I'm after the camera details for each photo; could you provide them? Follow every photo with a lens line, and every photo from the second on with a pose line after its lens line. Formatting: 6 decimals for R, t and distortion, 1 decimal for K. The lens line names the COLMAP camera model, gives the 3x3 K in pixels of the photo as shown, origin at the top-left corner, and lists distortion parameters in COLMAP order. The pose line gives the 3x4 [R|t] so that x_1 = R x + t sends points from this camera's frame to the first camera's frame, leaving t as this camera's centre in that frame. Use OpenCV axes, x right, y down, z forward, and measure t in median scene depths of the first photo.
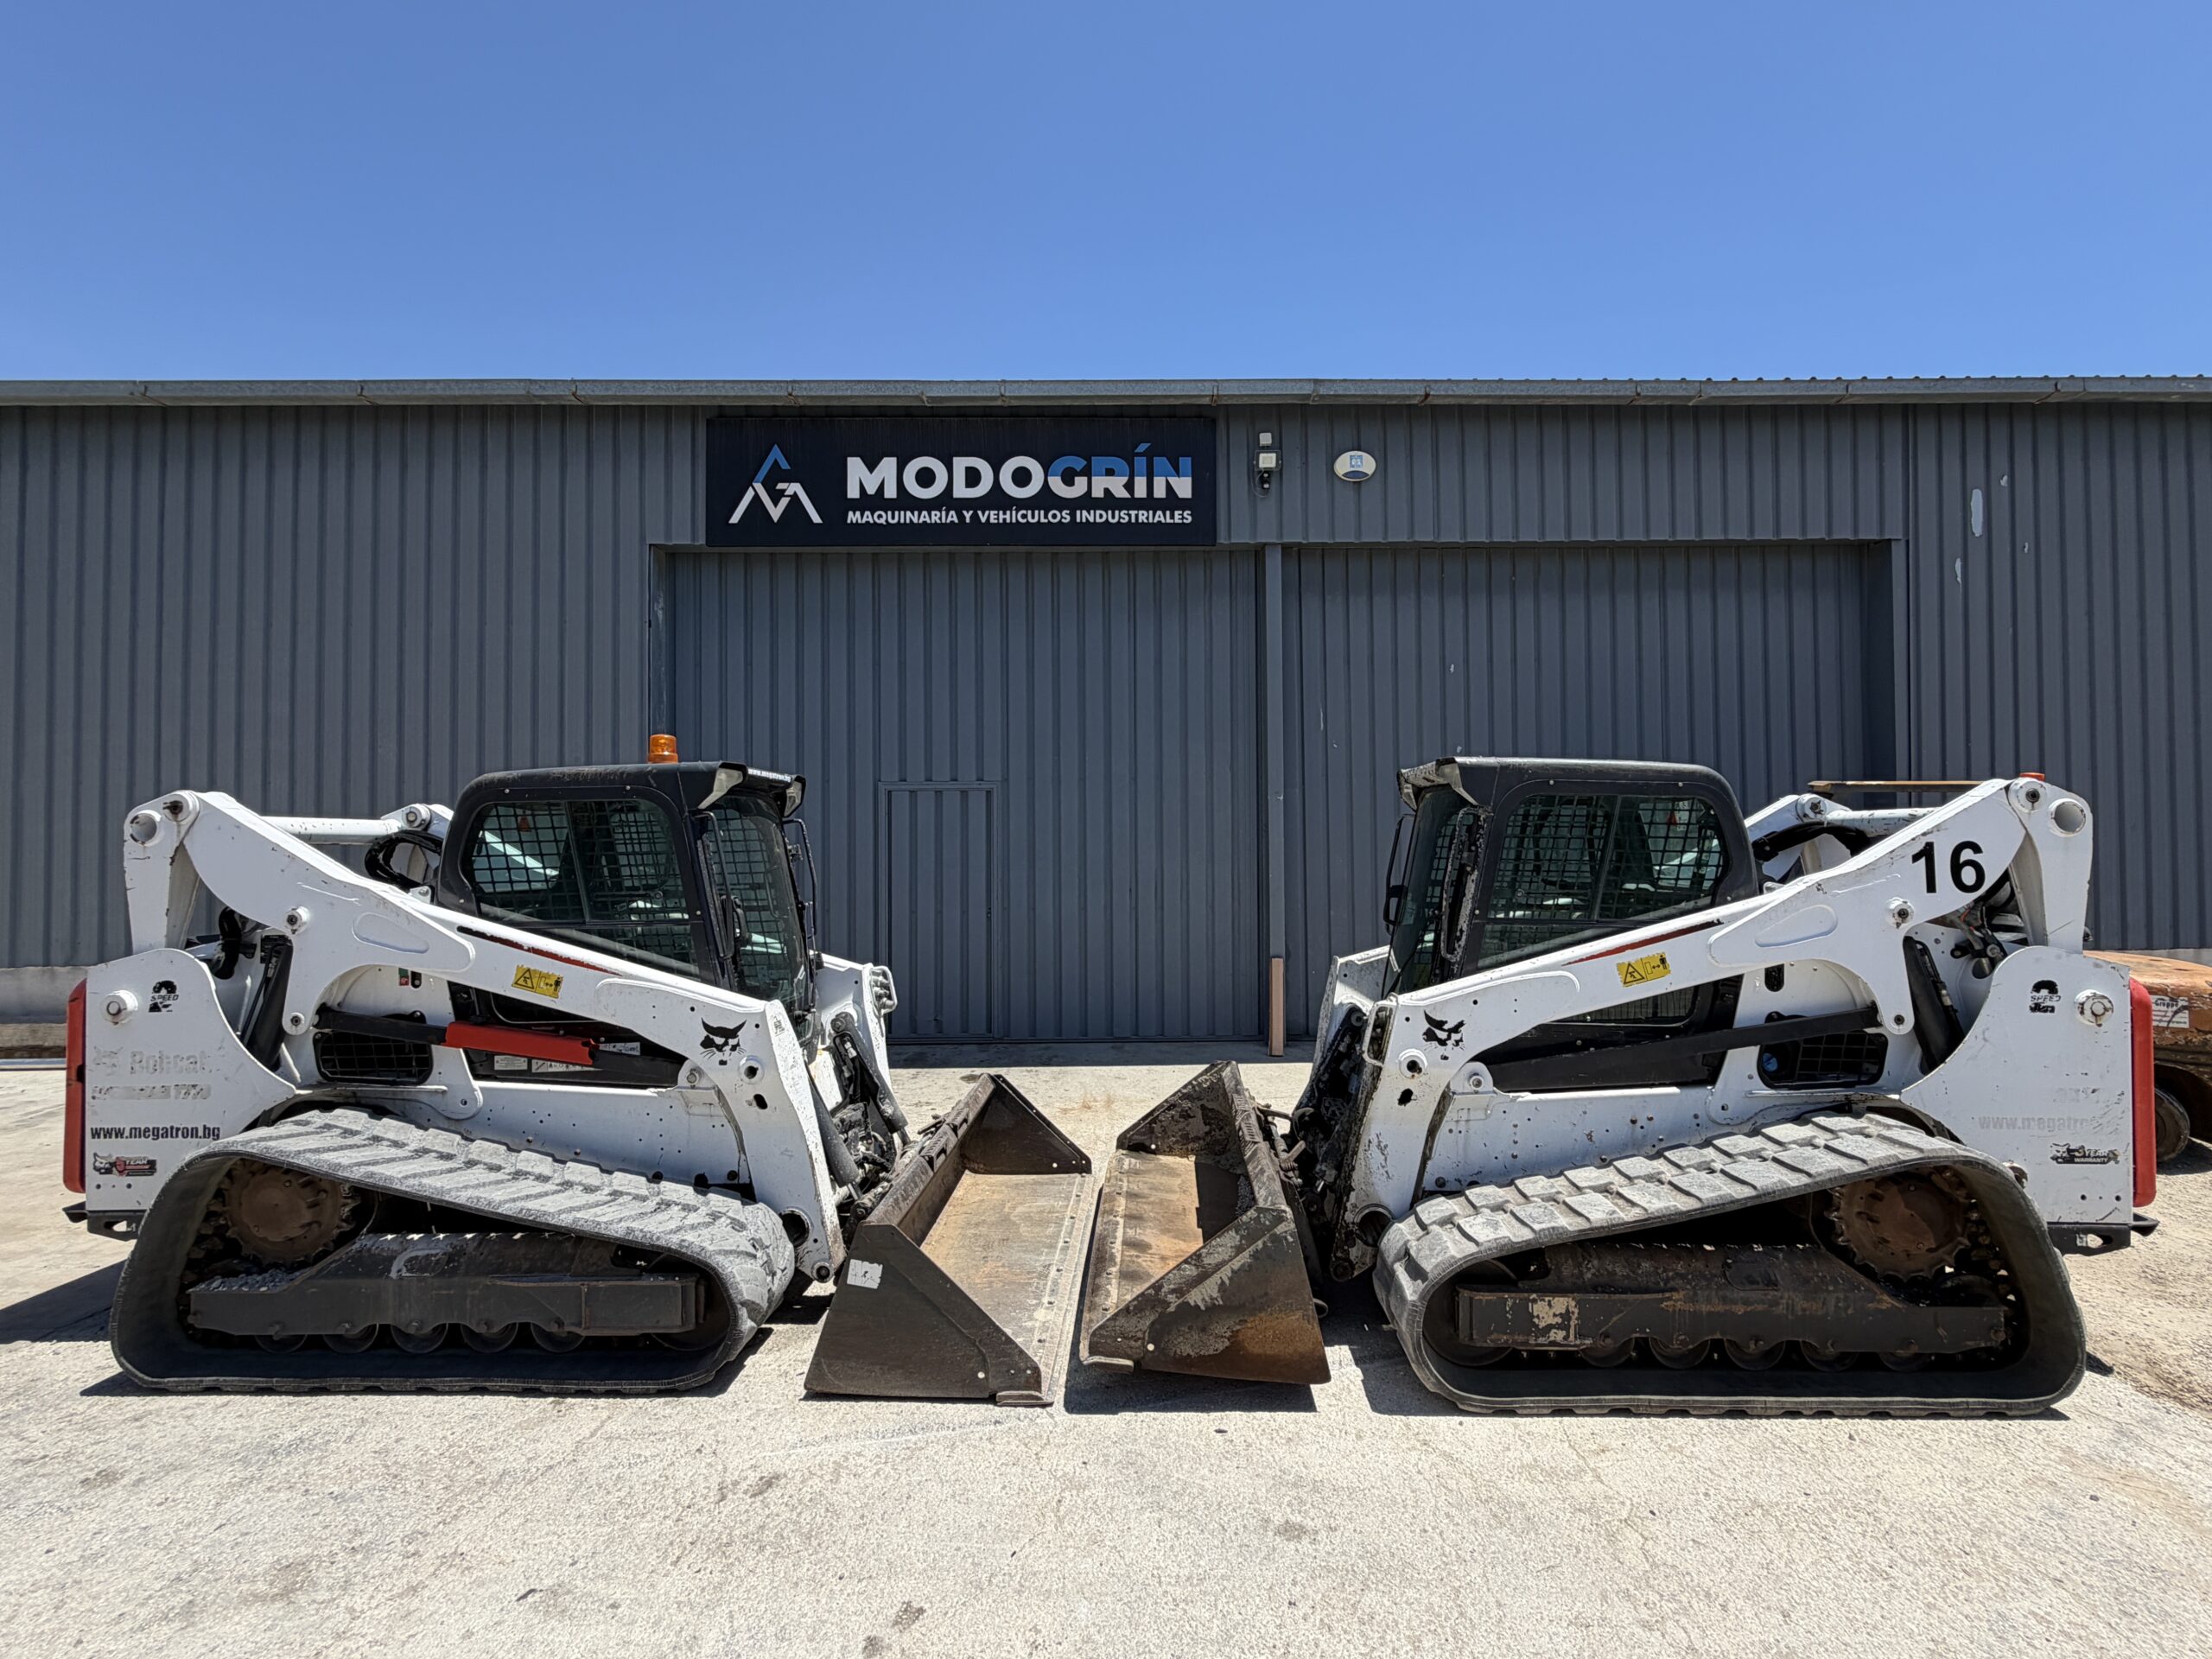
lens RADIAL K [[989.8, 0, 1128.6], [0, 989.8, 799.9], [0, 0, 1]] dist [-0.000774, -0.002291]
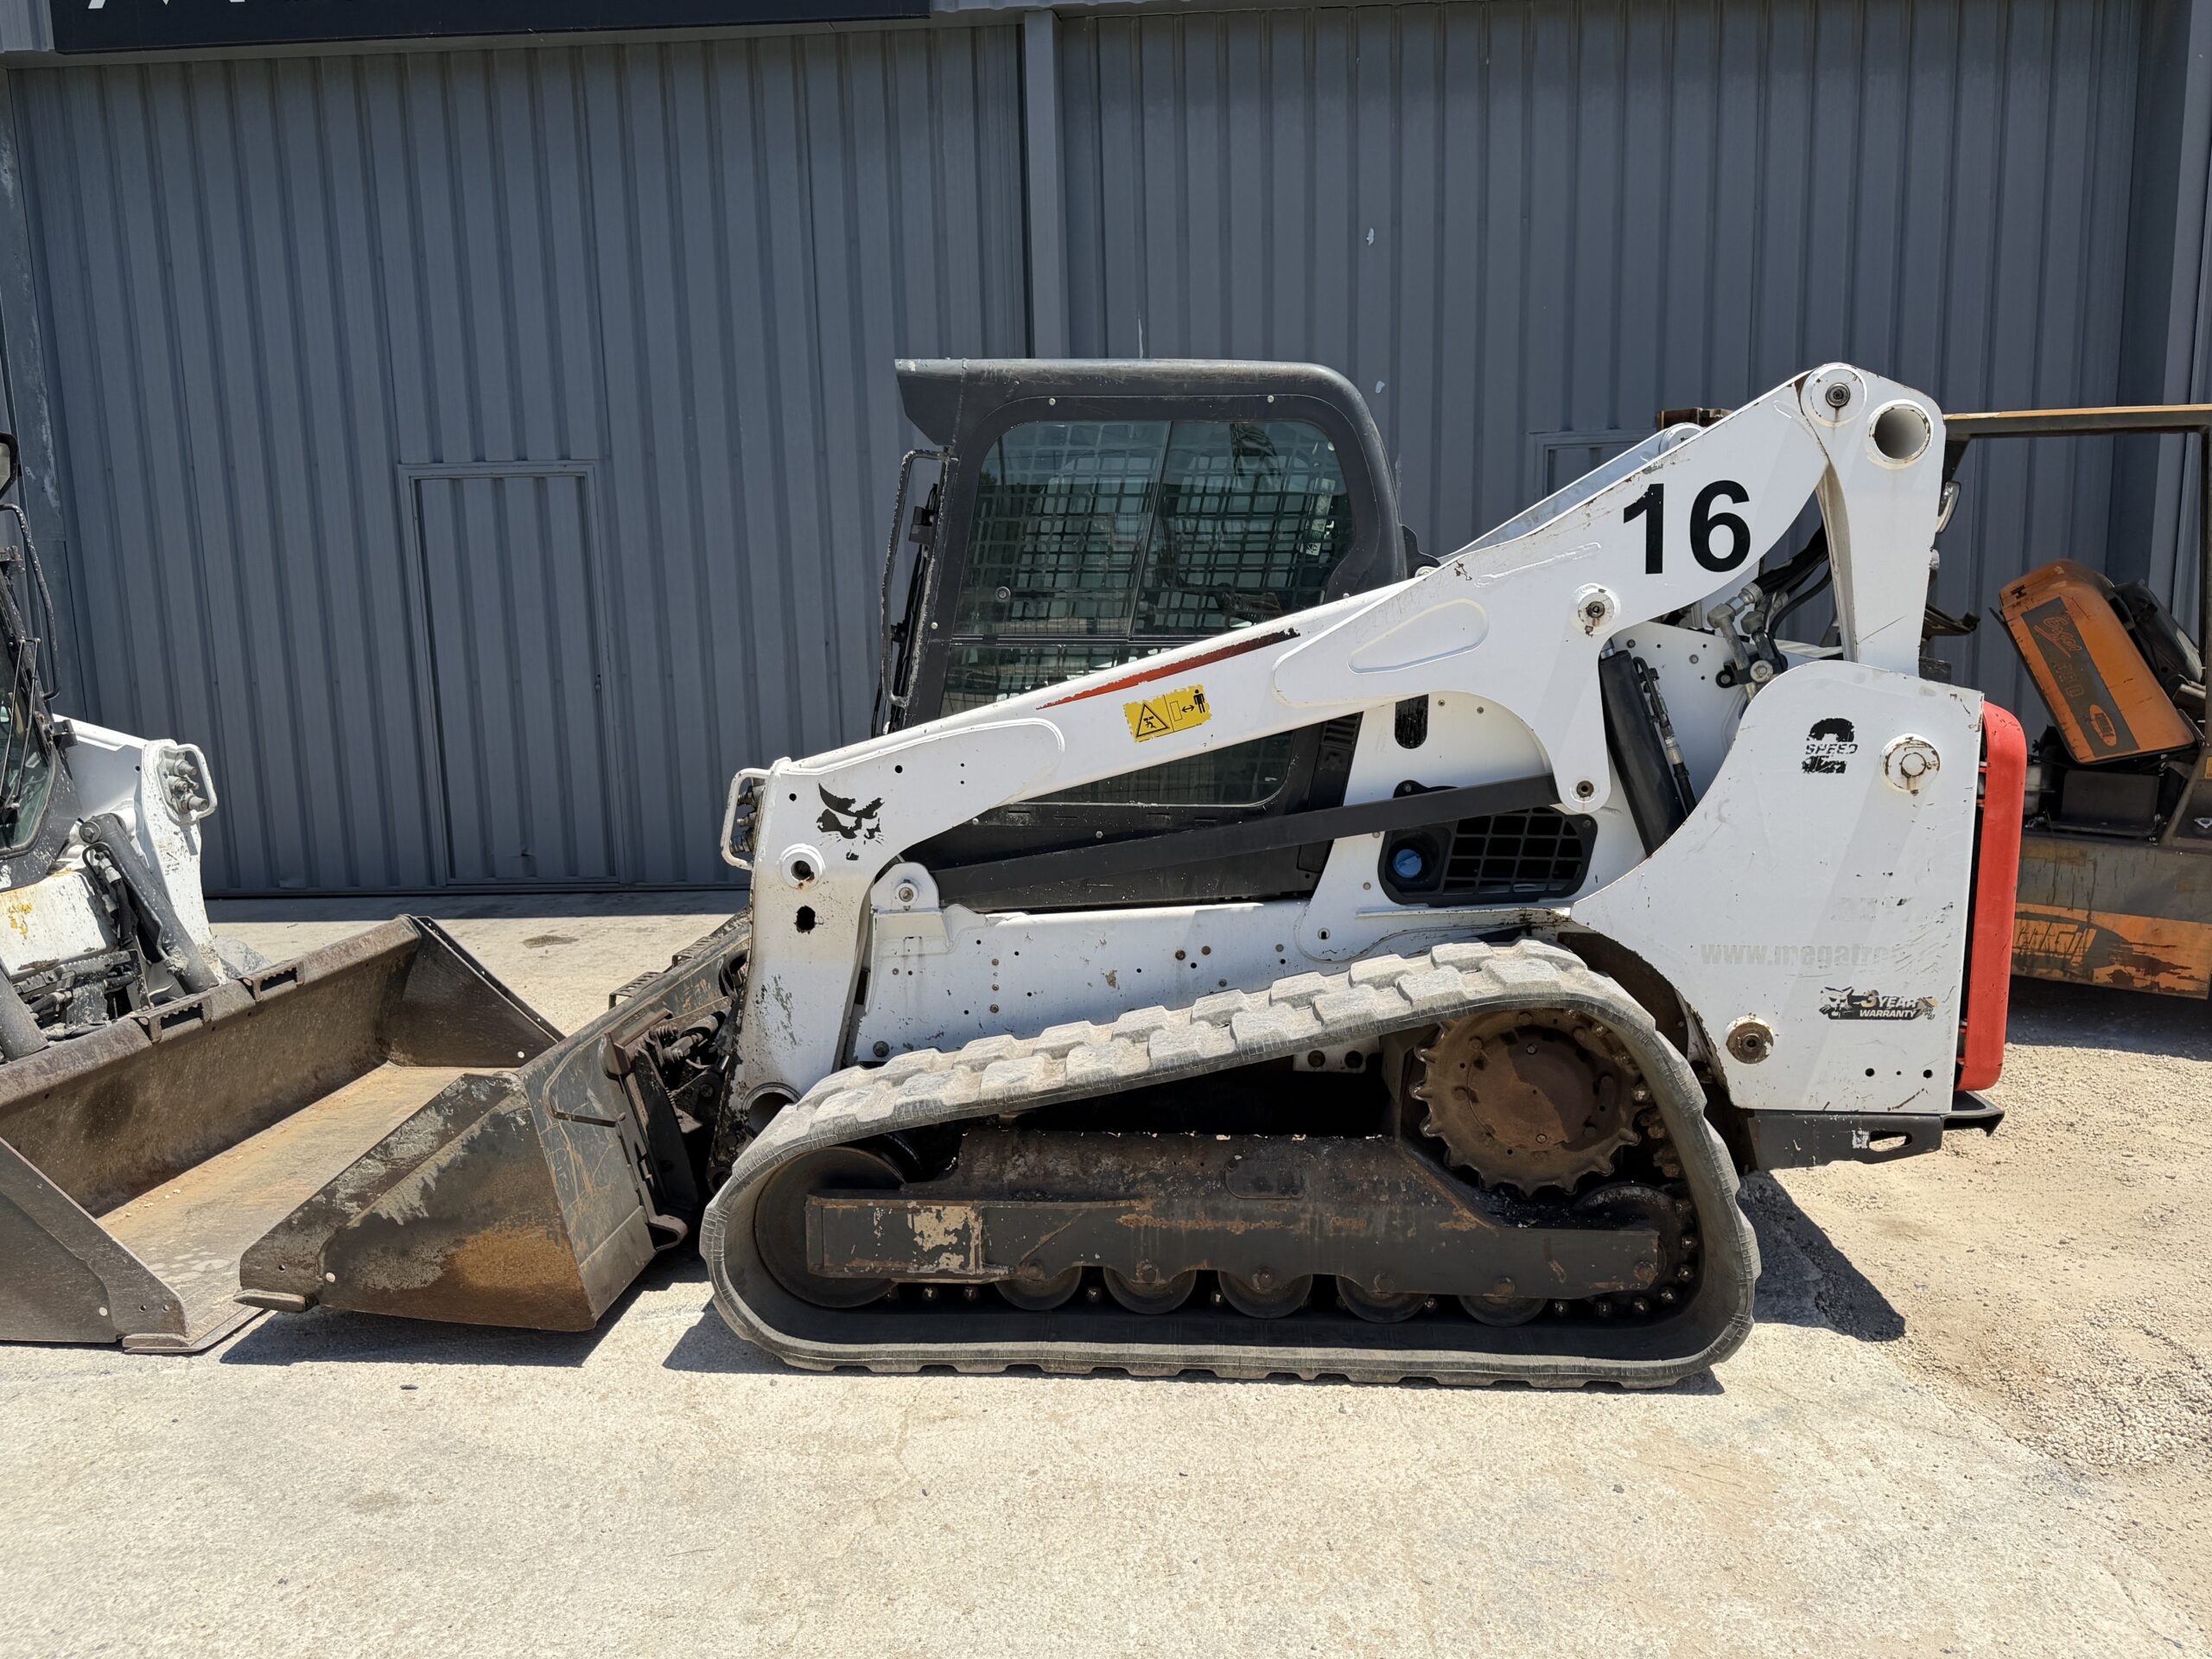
lens RADIAL K [[1657.7, 0, 1097.0], [0, 1657.7, 833.5], [0, 0, 1]] dist [0.076657, -0.093413]
pose [[0.997922, -0.008591, -0.063851, 0.545479], [0.020119, 0.983062, 0.182168, 0.058327], [0.061205, -0.183074, 0.981192, -0.019993]]
